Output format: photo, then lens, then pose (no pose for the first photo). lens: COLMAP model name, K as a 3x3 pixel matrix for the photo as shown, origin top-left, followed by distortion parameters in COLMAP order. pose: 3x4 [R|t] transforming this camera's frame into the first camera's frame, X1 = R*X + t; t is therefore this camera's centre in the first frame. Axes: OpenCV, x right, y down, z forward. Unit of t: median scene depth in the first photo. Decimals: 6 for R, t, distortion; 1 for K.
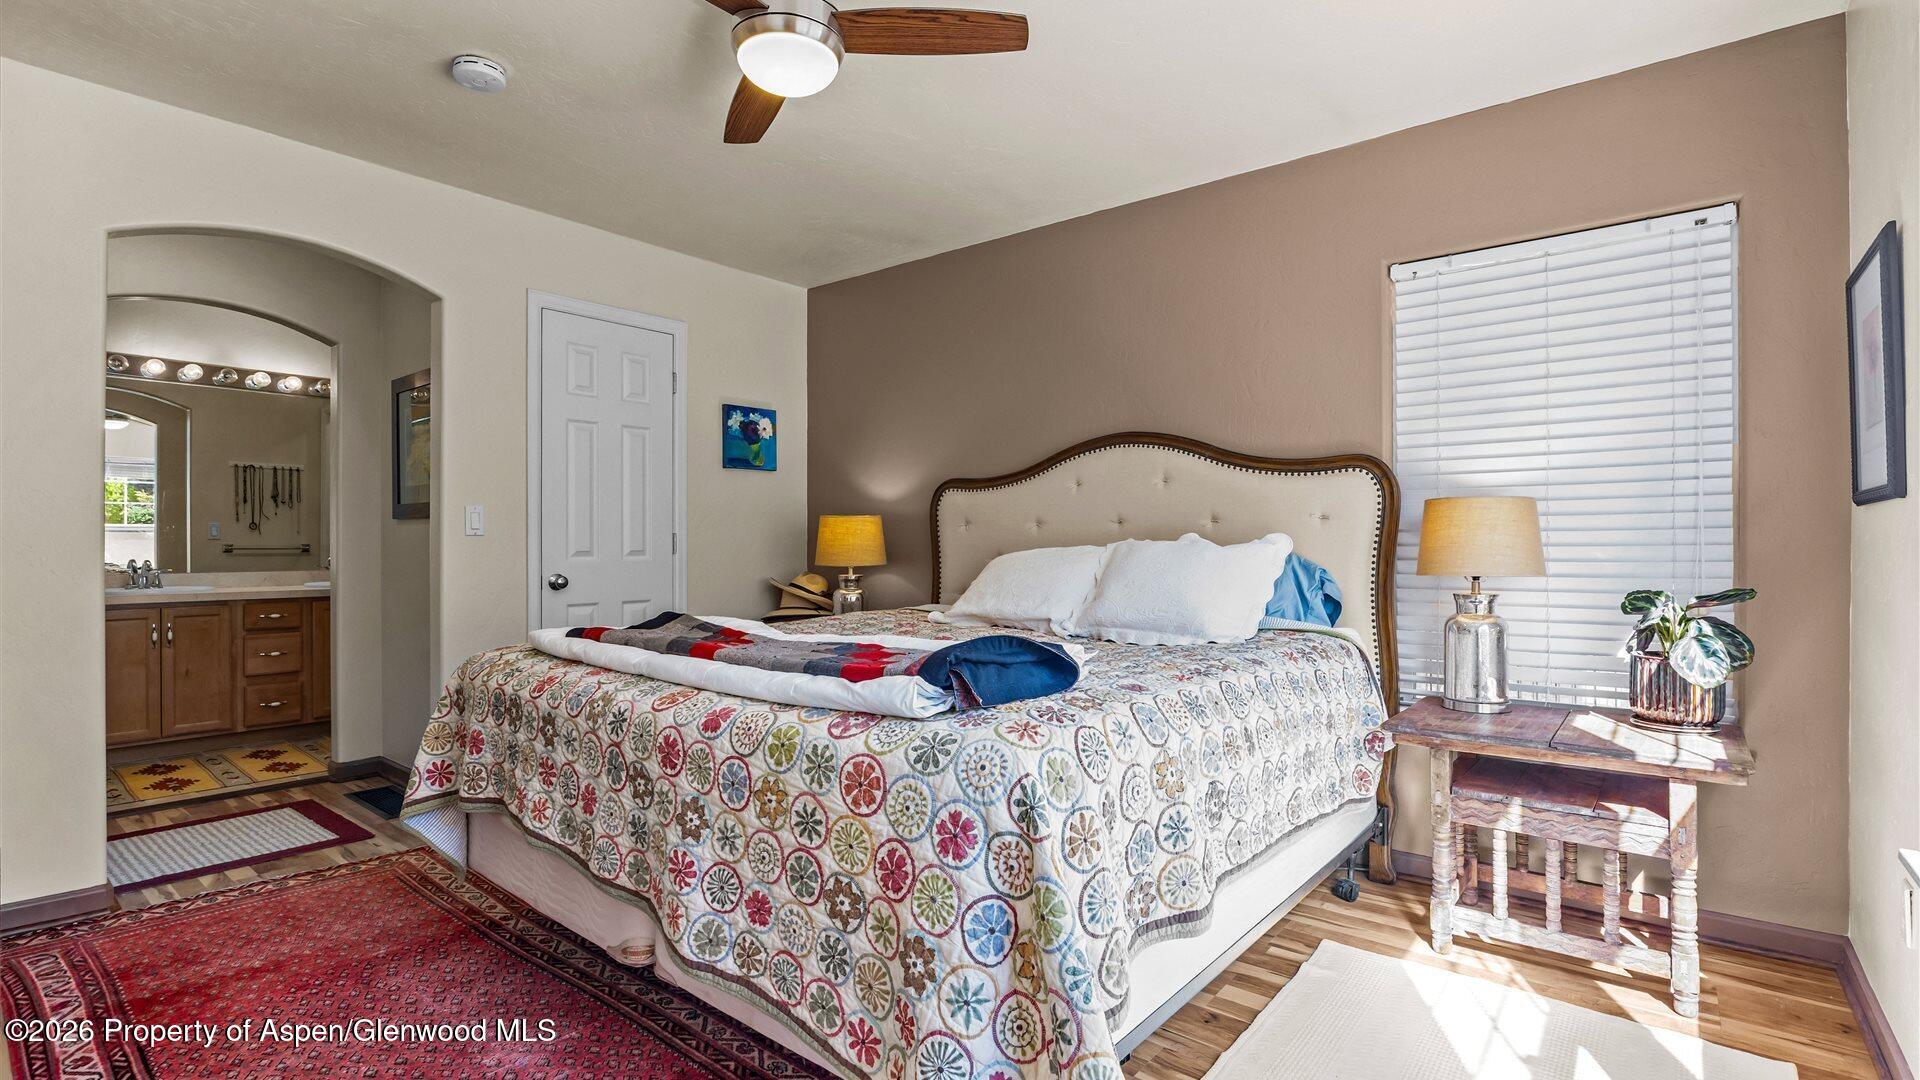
lens RADIAL K [[873.9, 0, 965.2], [0, 873.9, 535.6], [0, 0, 1]] dist [-0.021360, -0.000191]
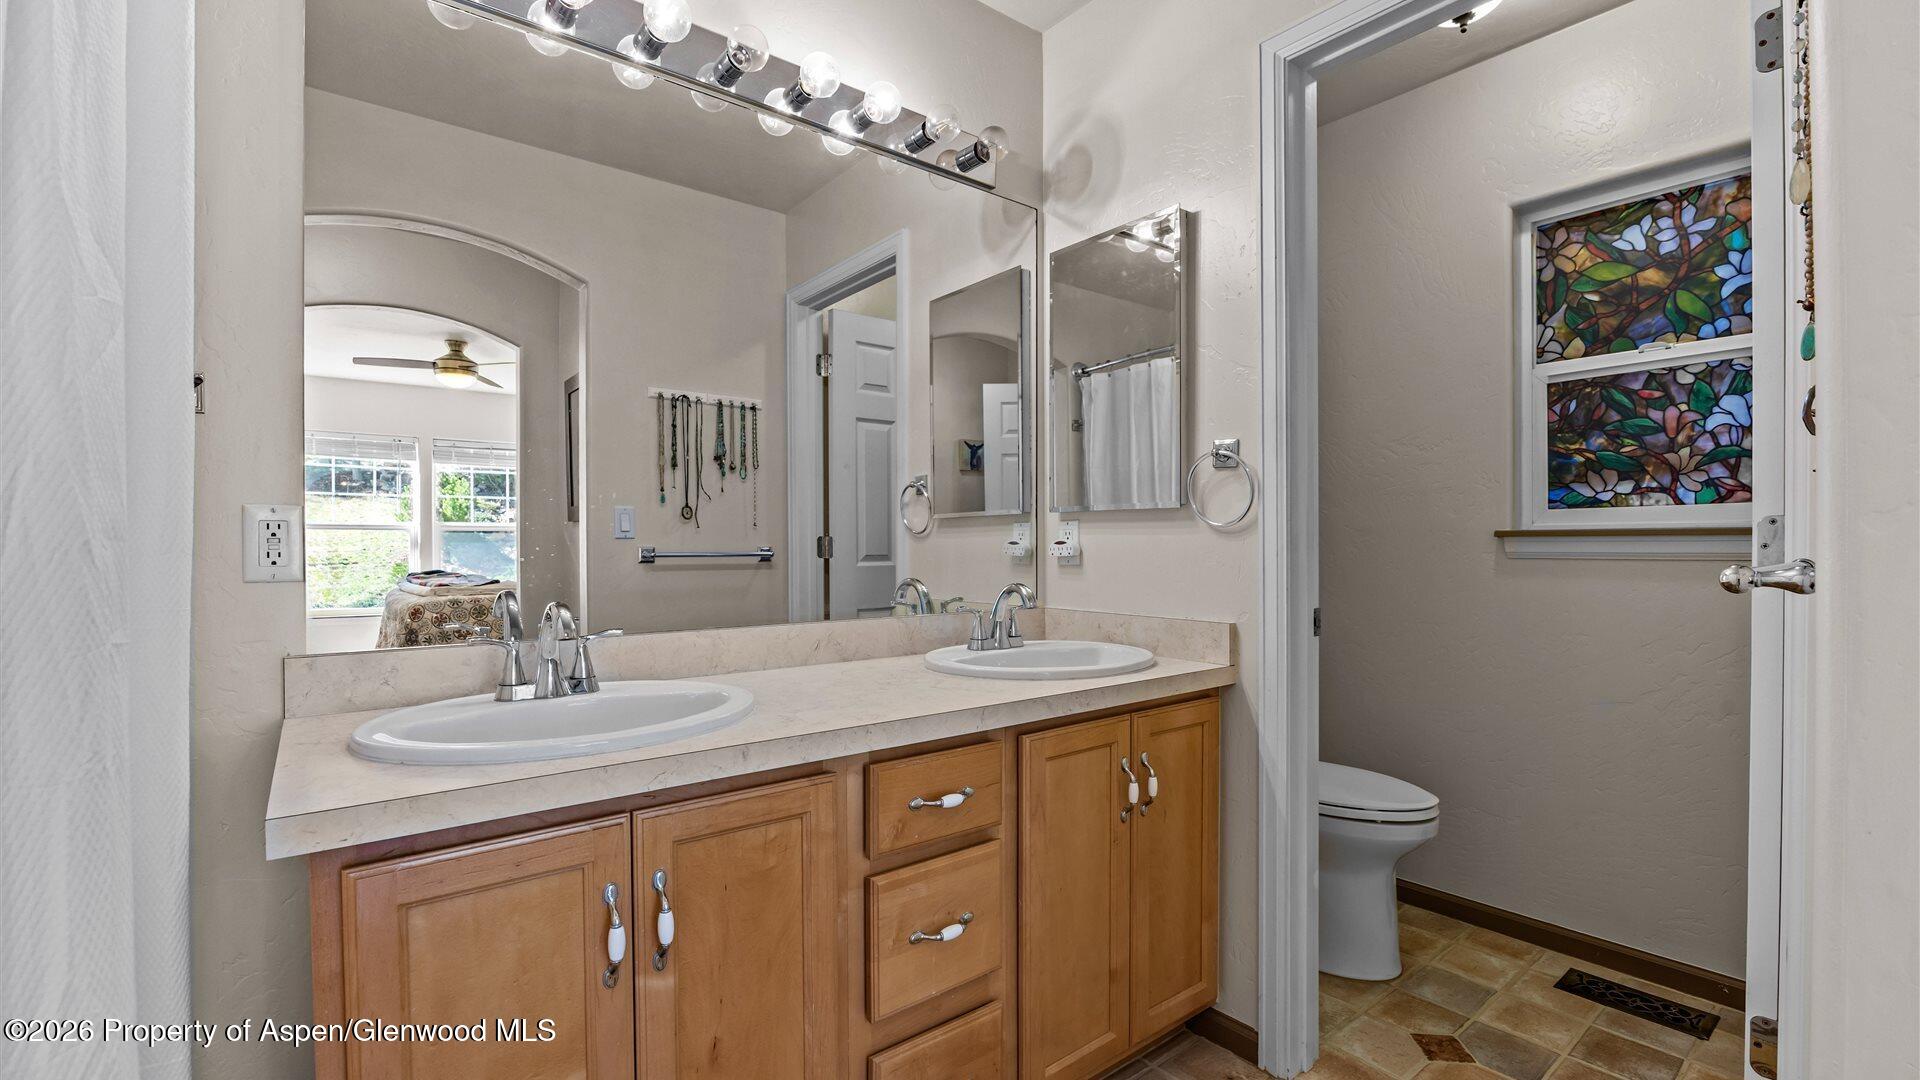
lens RADIAL K [[866.5, 0, 960.6], [0, 866.5, 561.3], [0, 0, 1]] dist [-0.020951, 0.000044]
pose [[0.966980, 0.009206, -0.254687, -0.537628], [-0.003385, 0.999723, 0.023282, 0.005667], [0.254831, -0.021651, 0.966743, 0.539612]]
